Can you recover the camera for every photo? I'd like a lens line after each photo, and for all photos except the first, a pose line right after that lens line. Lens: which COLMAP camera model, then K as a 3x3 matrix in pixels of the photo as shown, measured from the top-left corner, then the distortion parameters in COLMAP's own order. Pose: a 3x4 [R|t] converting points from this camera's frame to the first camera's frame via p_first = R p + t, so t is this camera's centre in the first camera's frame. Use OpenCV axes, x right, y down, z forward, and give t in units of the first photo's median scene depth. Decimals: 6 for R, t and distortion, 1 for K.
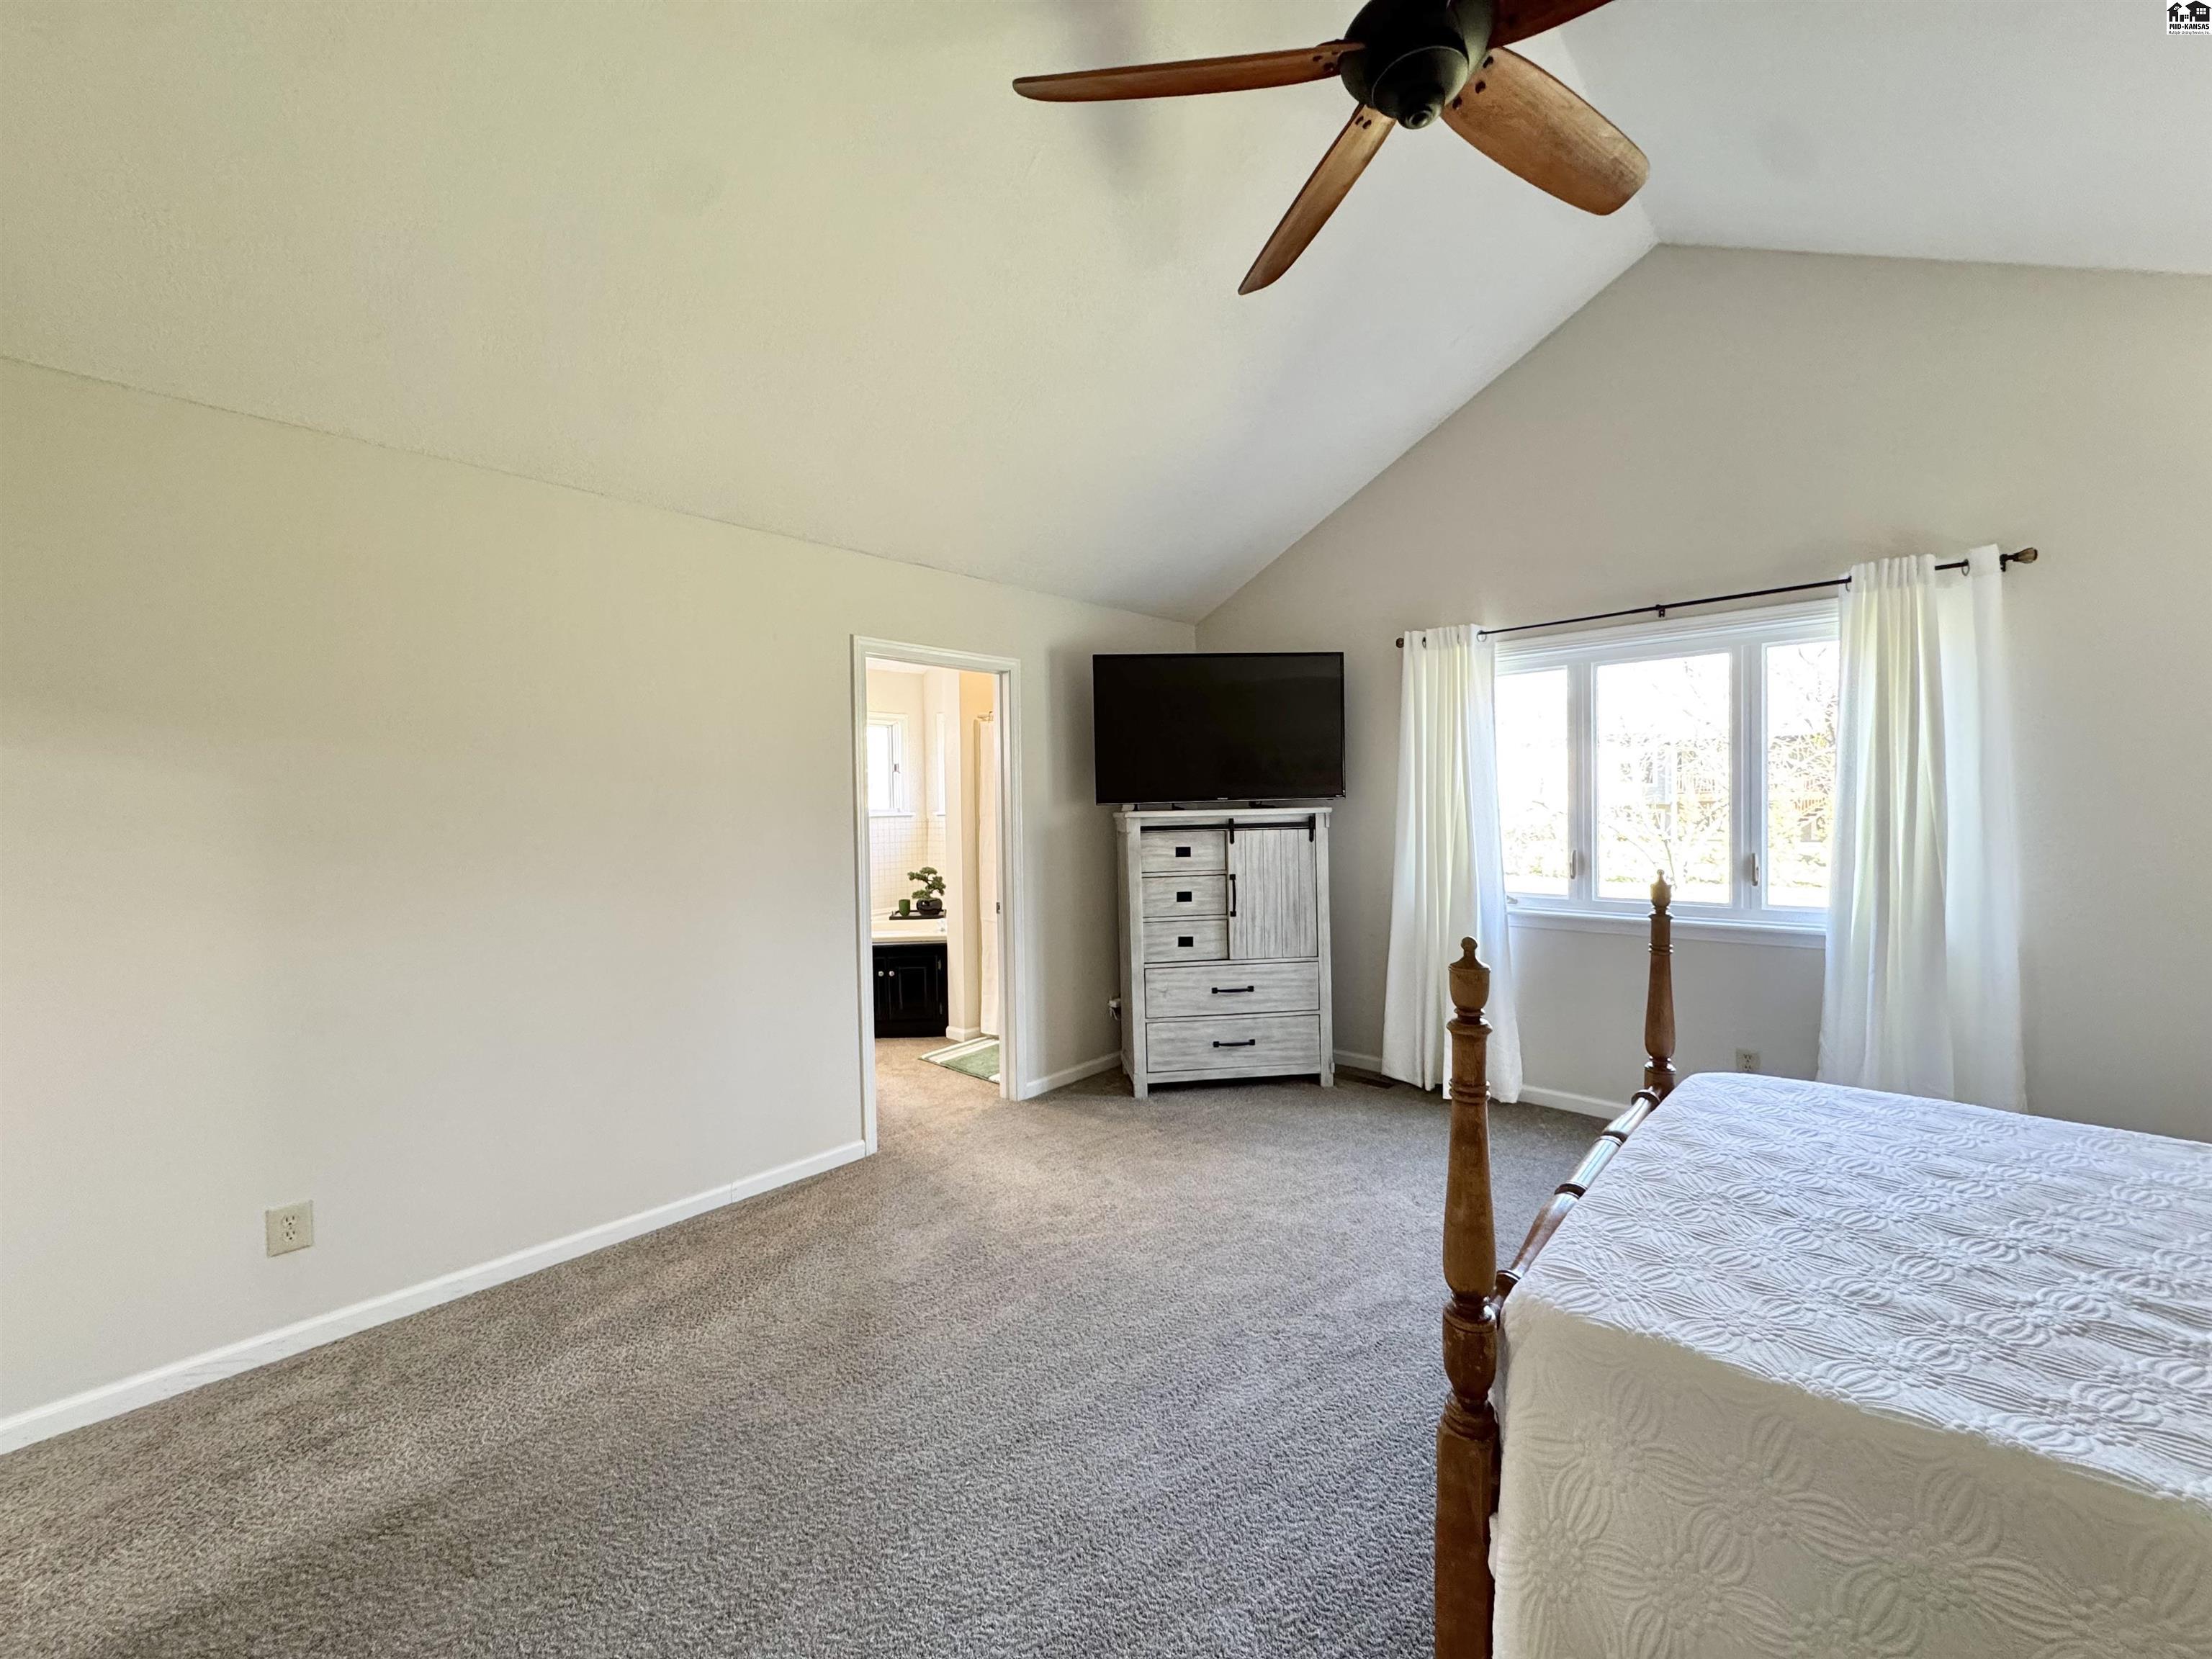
lens RADIAL K [[882.6, 0, 1104.6], [0, 882.6, 827.0], [0, 0, 1]] dist [-0.003677, 0.000599]
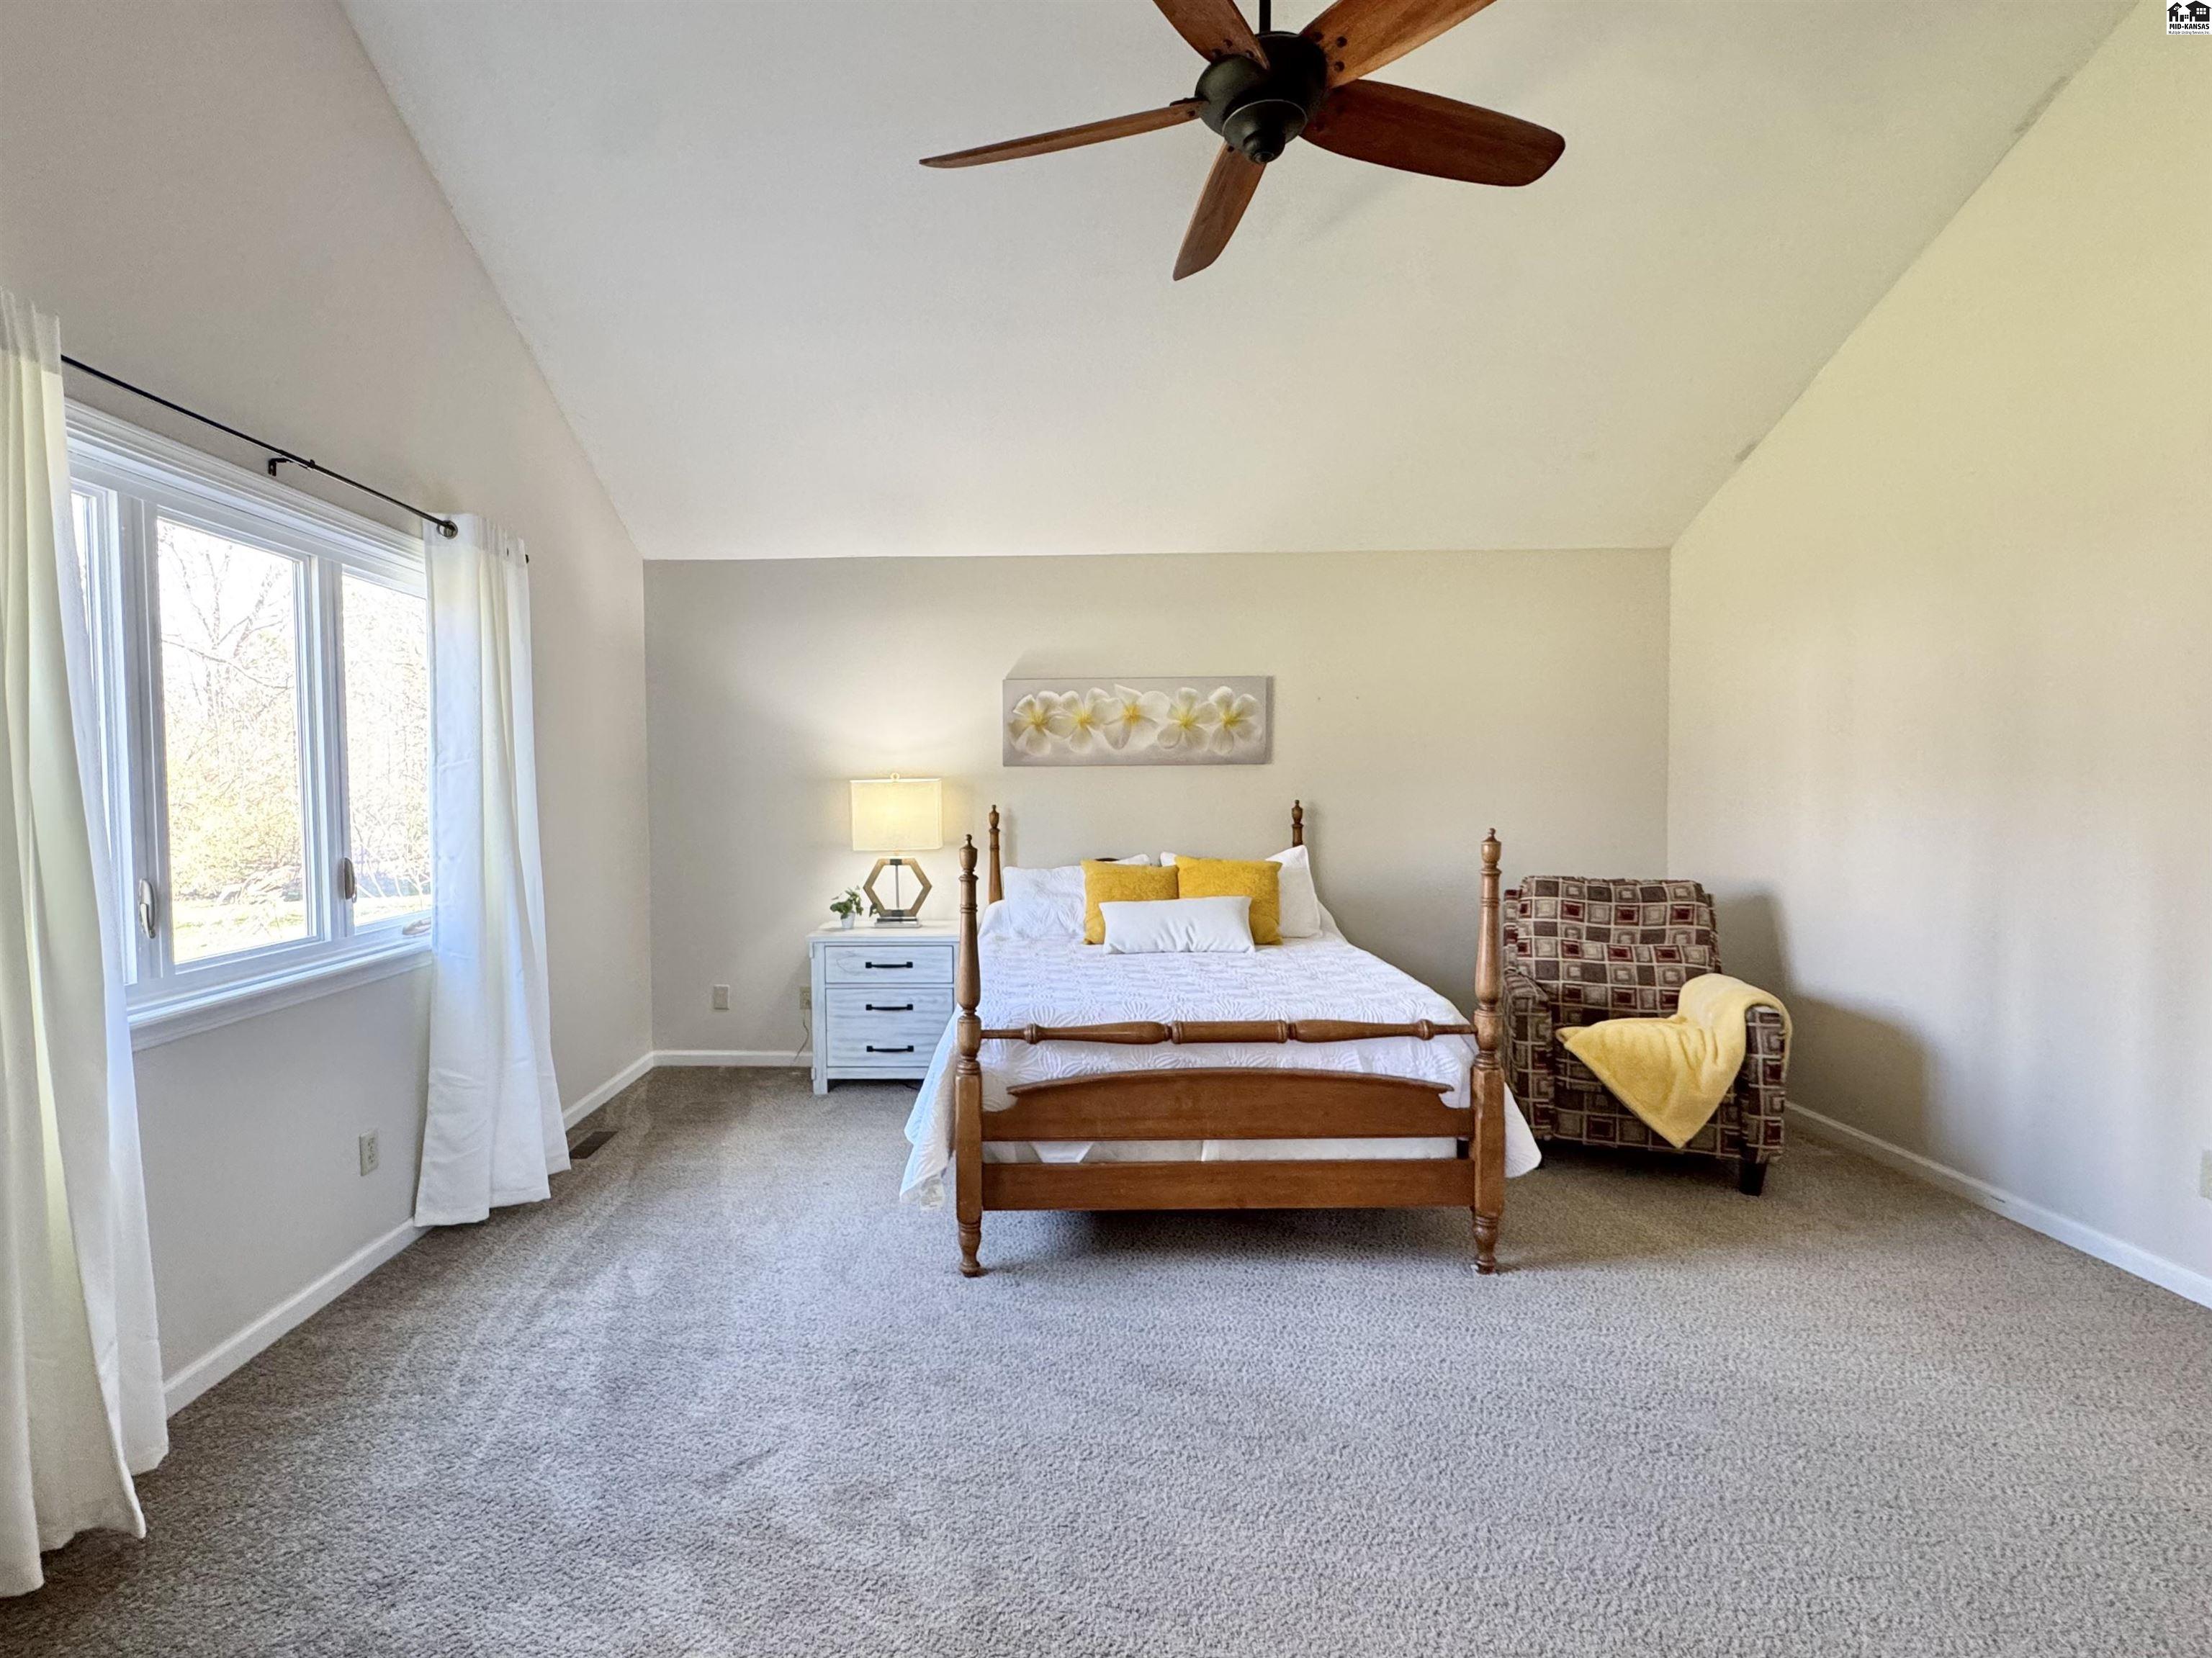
lens RADIAL K [[1009.1, 0, 1043.0], [0, 1009.1, 826.7], [0, 0, 1]] dist [0.000630, 0.000120]
pose [[-0.645116, -0.005463, 0.764065, -0.204733], [0.041171, 0.998273, 0.041899, -0.005116], [-0.762975, 0.058488, -0.643777, 0.891010]]
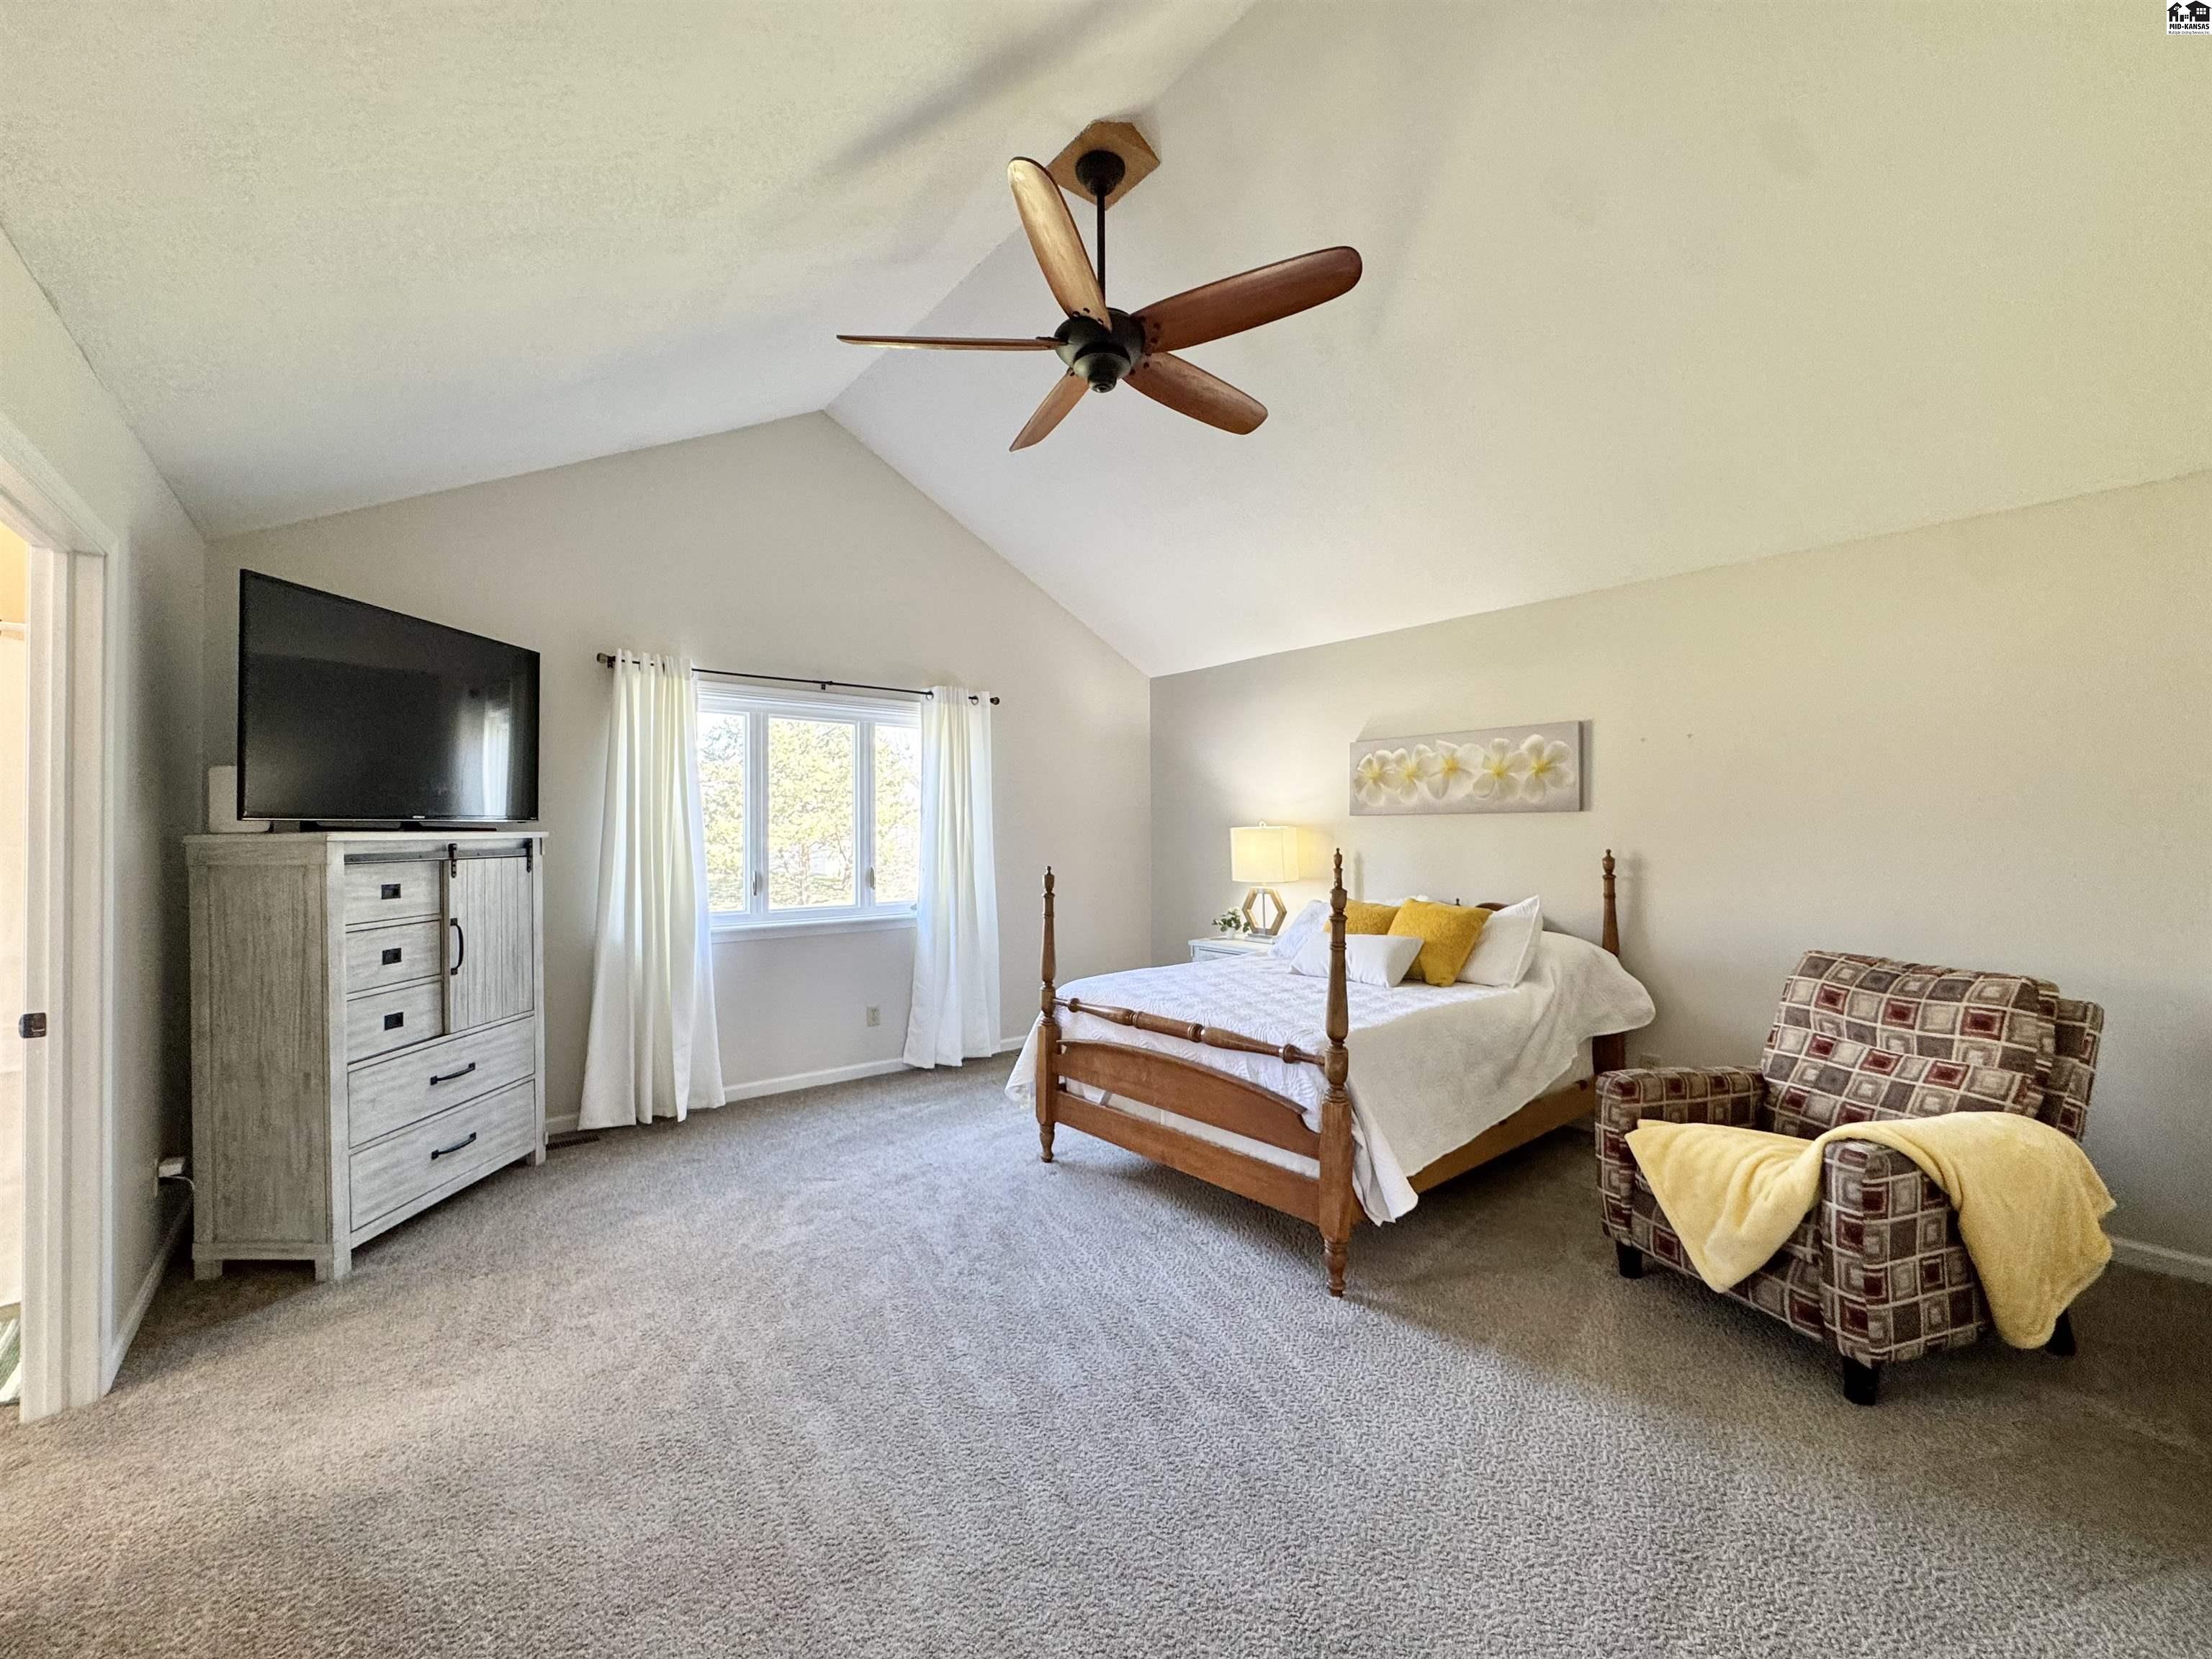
lens RADIAL K [[882.6, 0, 1104.6], [0, 882.6, 827.0], [0, 0, 1]] dist [-0.003677, 0.000599]
pose [[0.148138, 0.023943, 0.988677, -0.514930], [0.027167, 0.999231, -0.028269, 0.012228], [-0.988593, 0.031047, 0.147374, 0.341025]]
